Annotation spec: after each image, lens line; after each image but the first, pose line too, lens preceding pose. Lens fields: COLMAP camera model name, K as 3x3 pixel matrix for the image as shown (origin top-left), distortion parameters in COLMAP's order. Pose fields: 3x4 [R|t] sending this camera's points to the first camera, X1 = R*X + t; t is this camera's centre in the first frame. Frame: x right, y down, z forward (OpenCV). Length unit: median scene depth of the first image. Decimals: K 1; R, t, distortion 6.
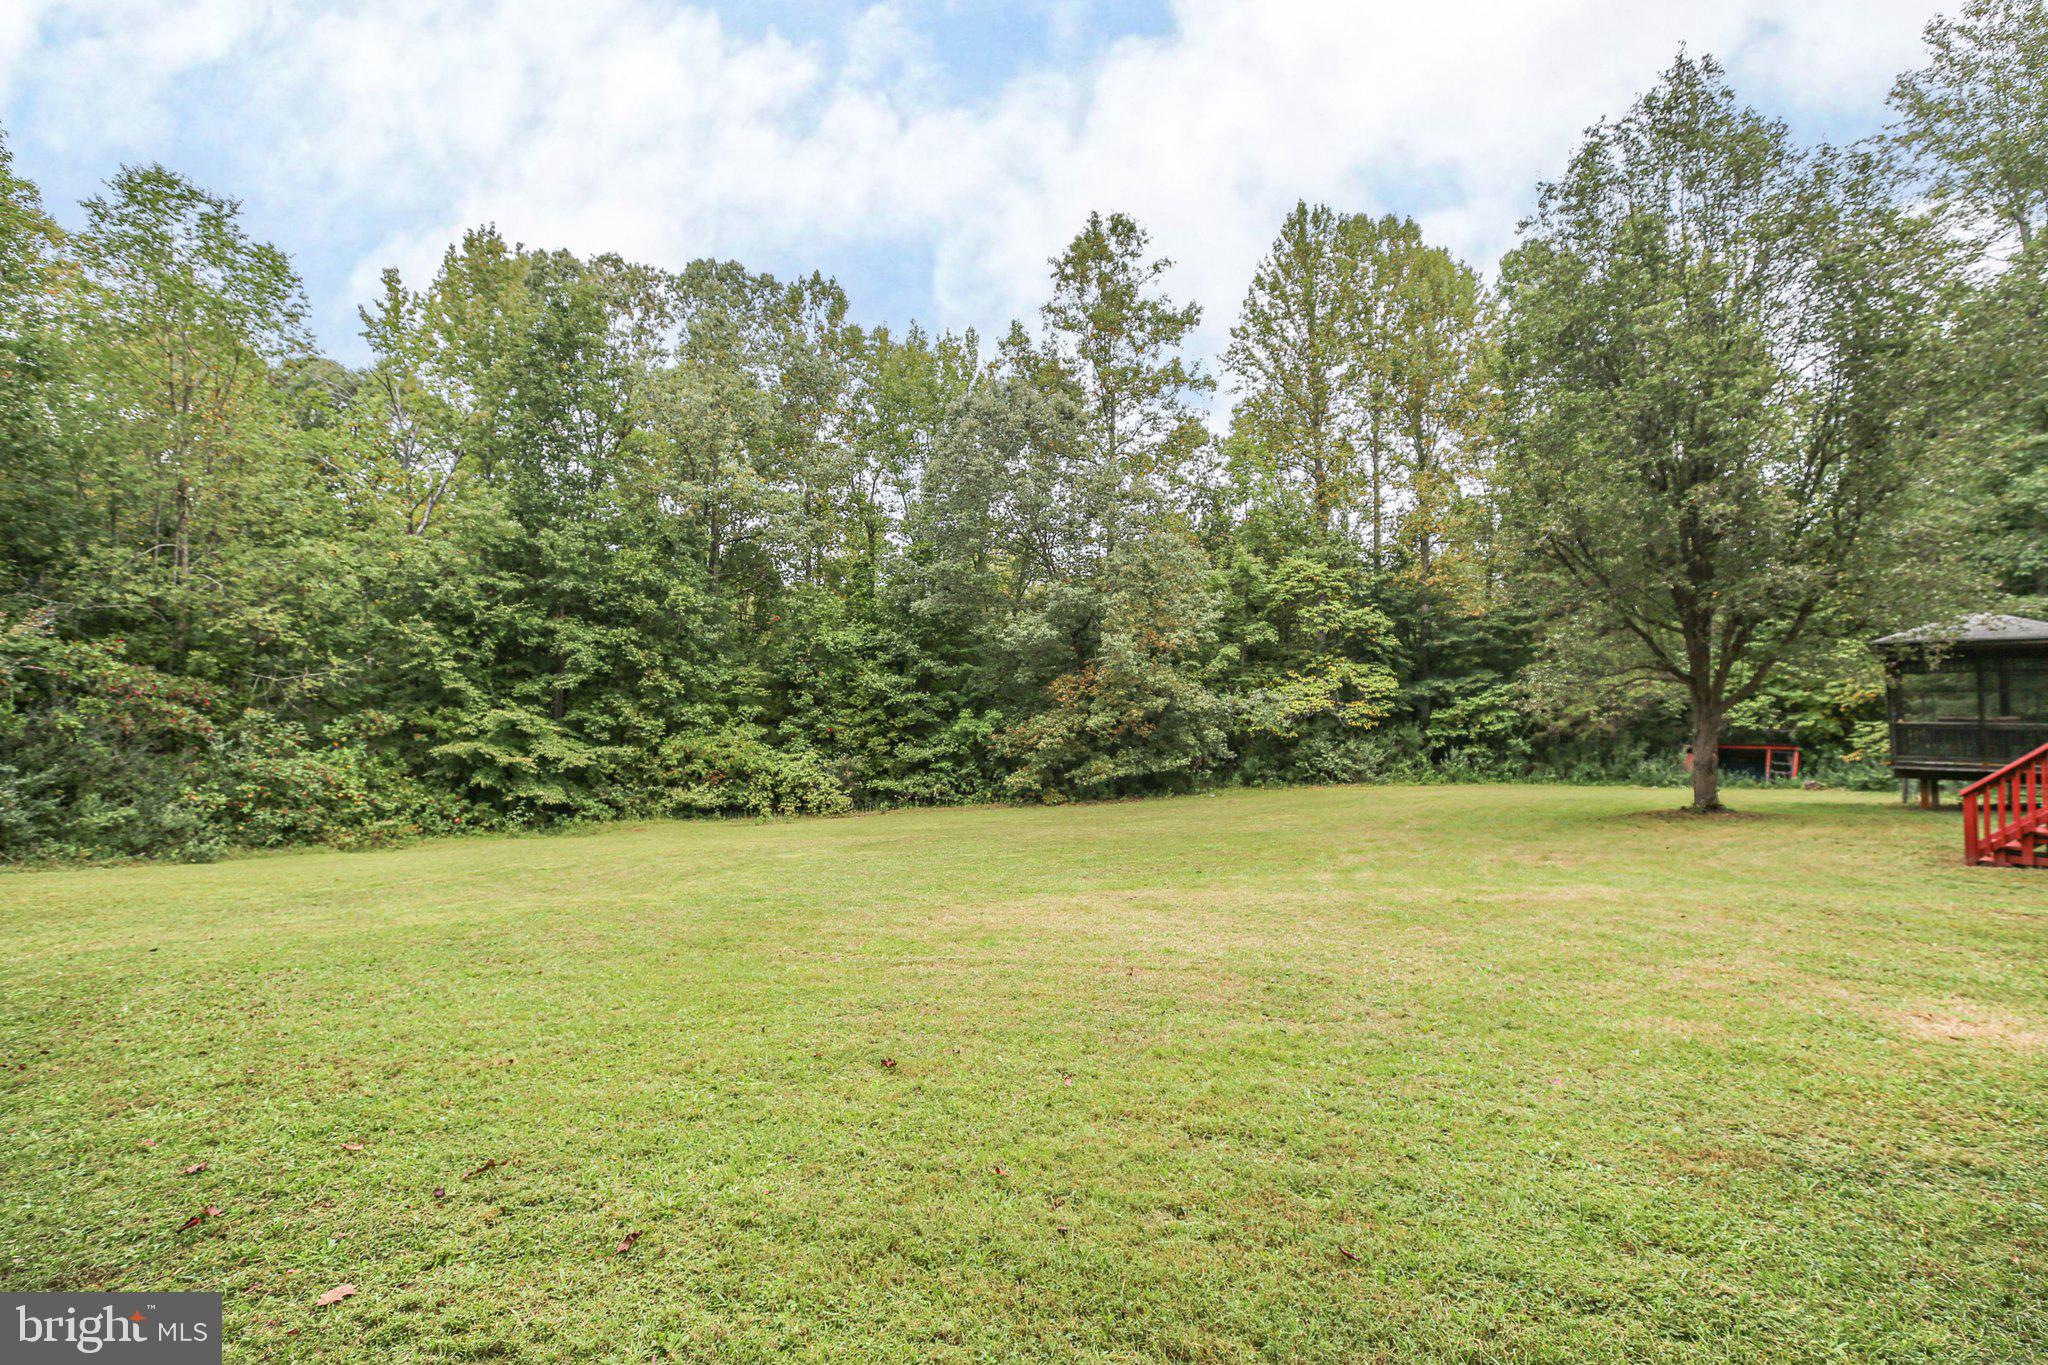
lens RADIAL K [[951.7, 0, 1023.7], [0, 951.7, 693.6], [0, 0, 1]] dist [-0.040594, 0.012752]
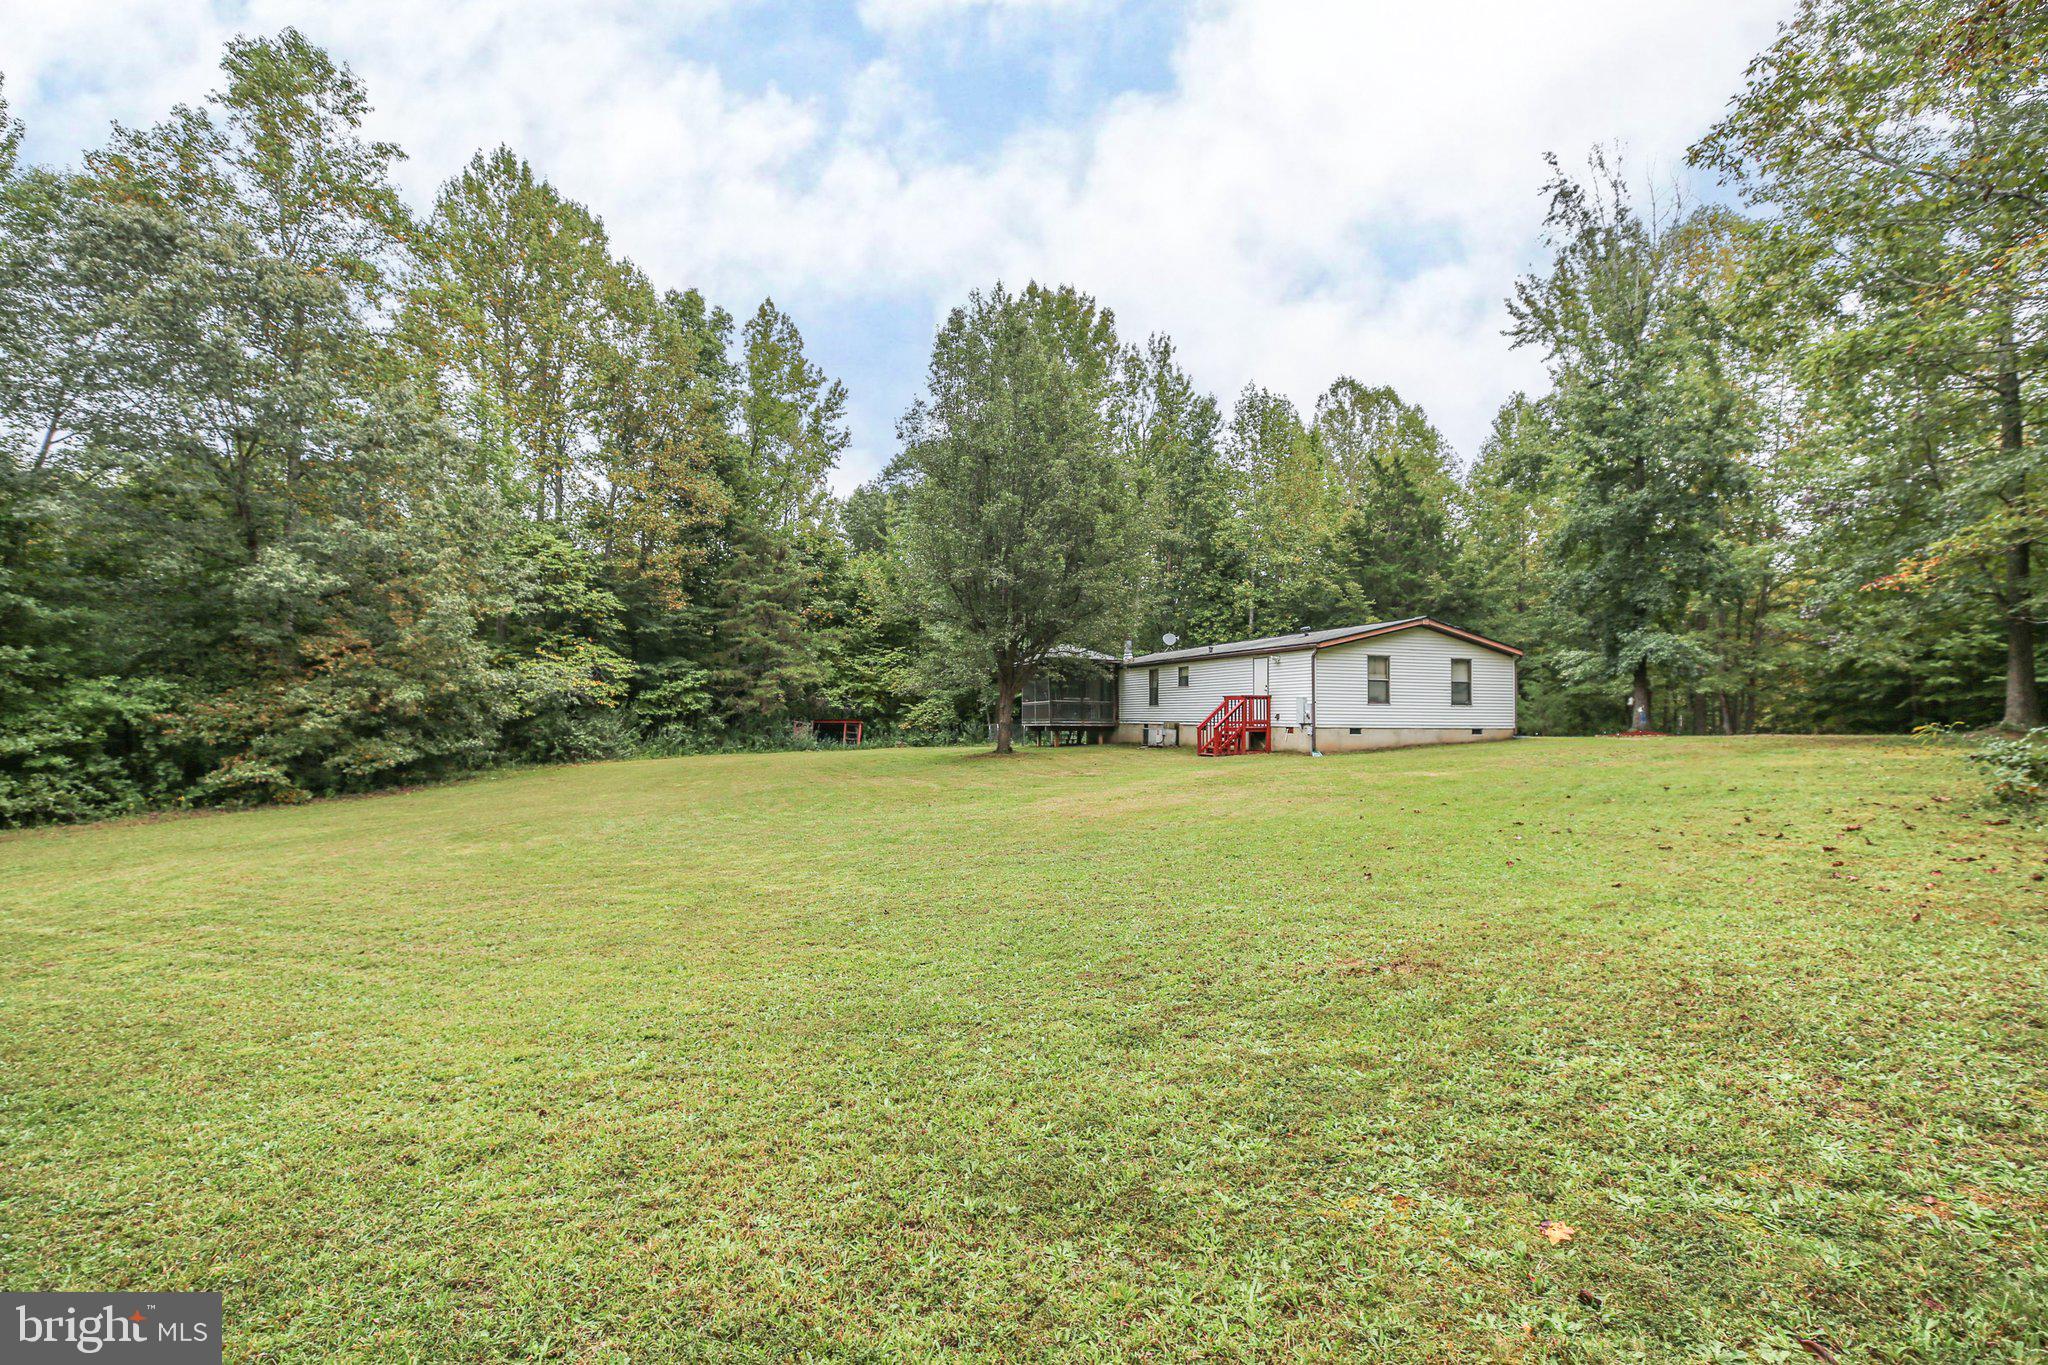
lens RADIAL K [[951.7, 0, 1023.7], [0, 951.7, 693.6], [0, 0, 1]] dist [-0.040594, 0.012752]
pose [[0.394652, 0.016940, 0.918675, -0.413934], [-0.030954, 0.999508, -0.005133, 0.012806], [-0.918309, -0.026411, 0.394982, 0.163141]]
